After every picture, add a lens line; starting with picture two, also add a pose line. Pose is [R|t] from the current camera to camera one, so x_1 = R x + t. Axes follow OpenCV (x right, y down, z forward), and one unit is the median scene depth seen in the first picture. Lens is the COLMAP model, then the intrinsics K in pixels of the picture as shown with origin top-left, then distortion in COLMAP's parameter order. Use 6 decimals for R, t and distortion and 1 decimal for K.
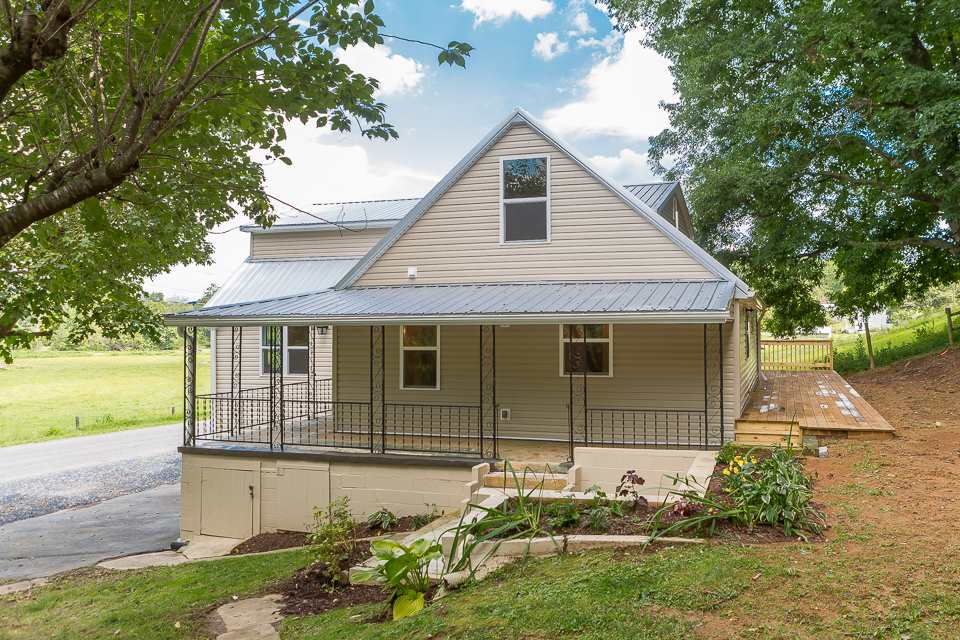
lens RADIAL K [[782.0, 0, 570.5], [0, 782.0, 294.9], [0, 0, 1]] dist [-0.027971, 0.002702]
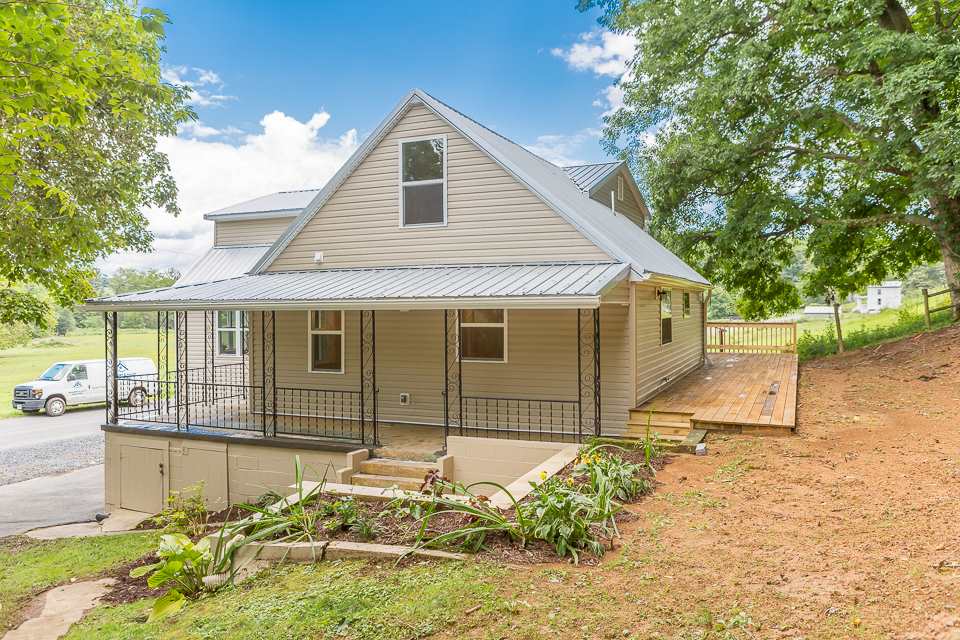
lens RADIAL K [[744.9, 0, 478.6], [0, 744.9, 295.6], [0, 0, 1]] dist [-0.025037, 0.001942]
pose [[0.989988, -0.003250, -0.141112, 0.141742], [0.006972, 0.999640, 0.025893, -0.002672], [0.140977, -0.026618, 0.989655, 0.076294]]
